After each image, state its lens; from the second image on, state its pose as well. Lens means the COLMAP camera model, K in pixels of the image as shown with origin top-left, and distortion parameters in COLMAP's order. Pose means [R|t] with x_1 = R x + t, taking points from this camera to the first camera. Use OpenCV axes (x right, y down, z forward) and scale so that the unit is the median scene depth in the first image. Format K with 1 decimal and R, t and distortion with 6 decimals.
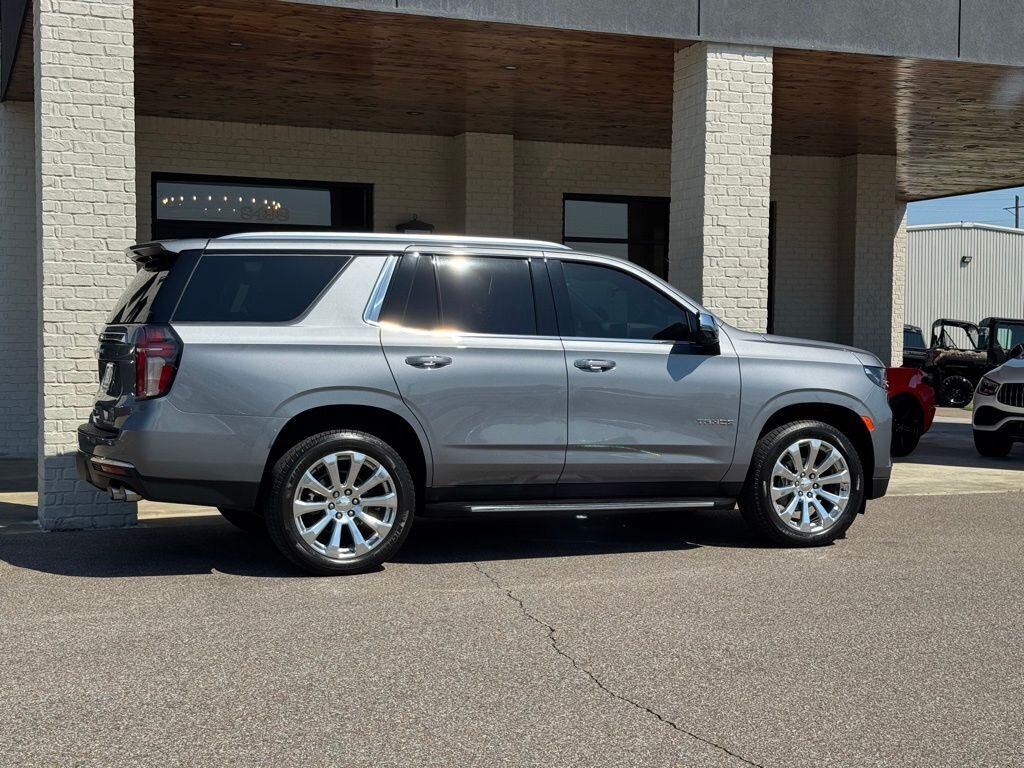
lens RADIAL K [[1433.5, 0, 517.5], [0, 1433.5, 392.3], [0, 0, 1]] dist [0.134004, 0.000000]
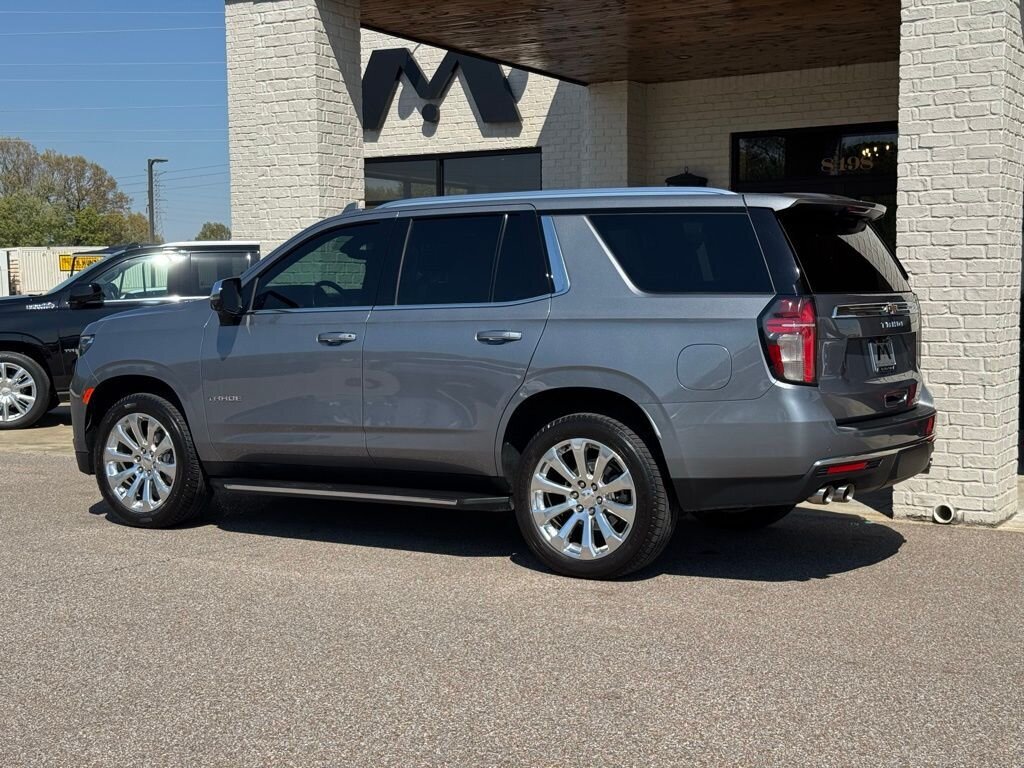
lens RADIAL K [[1433.5, 0, 507.8], [0, 1433.5, 392.0], [0, 0, 1]] dist [0.134004, 0.000000]
pose [[0.607914, 0.046349, -0.792649, 0.710956], [-0.022388, 0.998898, 0.041239, -0.020107], [0.793687, -0.007324, 0.608282, 0.443285]]
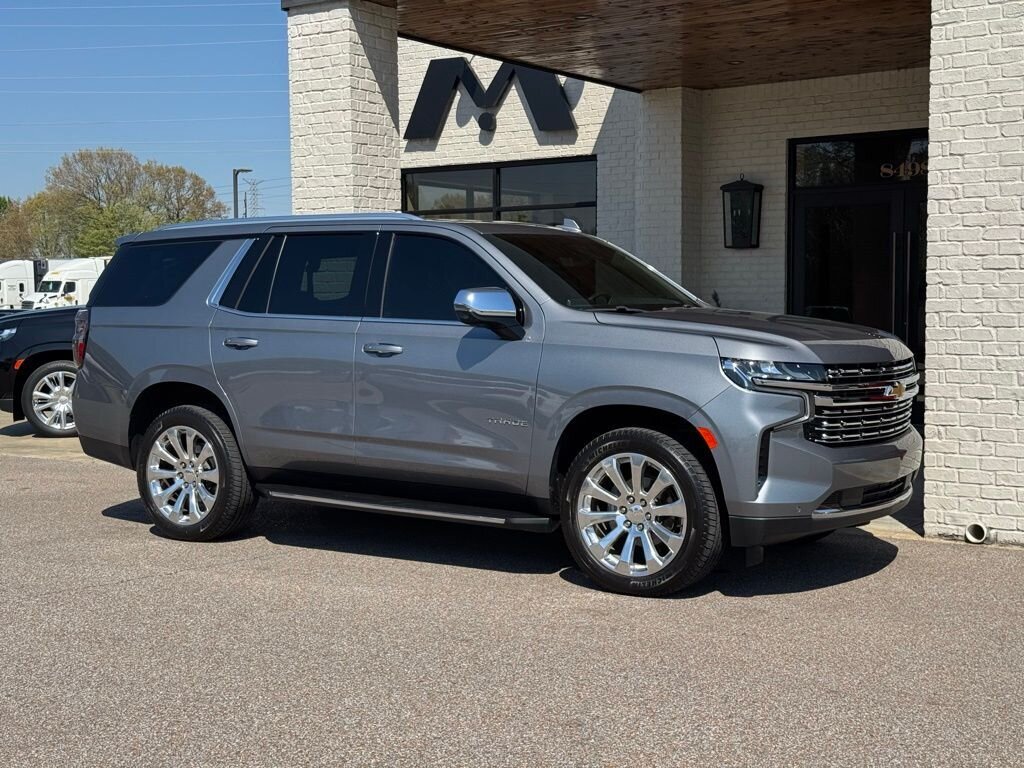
lens RADIAL K [[1433.5, 0, 507.0], [0, 1433.5, 387.2], [0, 0, 1]] dist [0.134004, 0.000000]
pose [[0.554777, 0.042353, -0.830920, 0.728831], [-0.023353, 0.999103, 0.035334, -0.024912], [0.831671, -0.000198, 0.555268, 0.486637]]
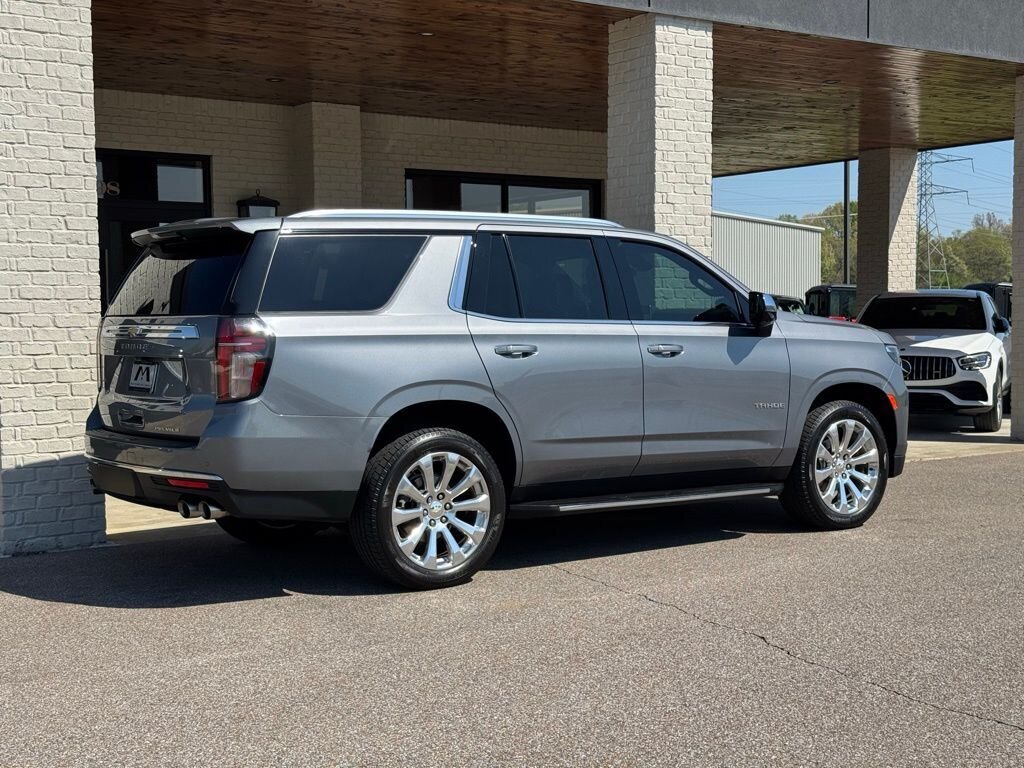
lens RADIAL K [[1433.5, 0, 516.1], [0, 1433.5, 386.2], [0, 0, 1]] dist [0.134004, 0.000000]
pose [[0.969994, -0.028731, 0.241427, -0.234090], [0.025951, 0.999555, 0.014686, -0.009918], [-0.241741, -0.007980, 0.970308, 0.088368]]
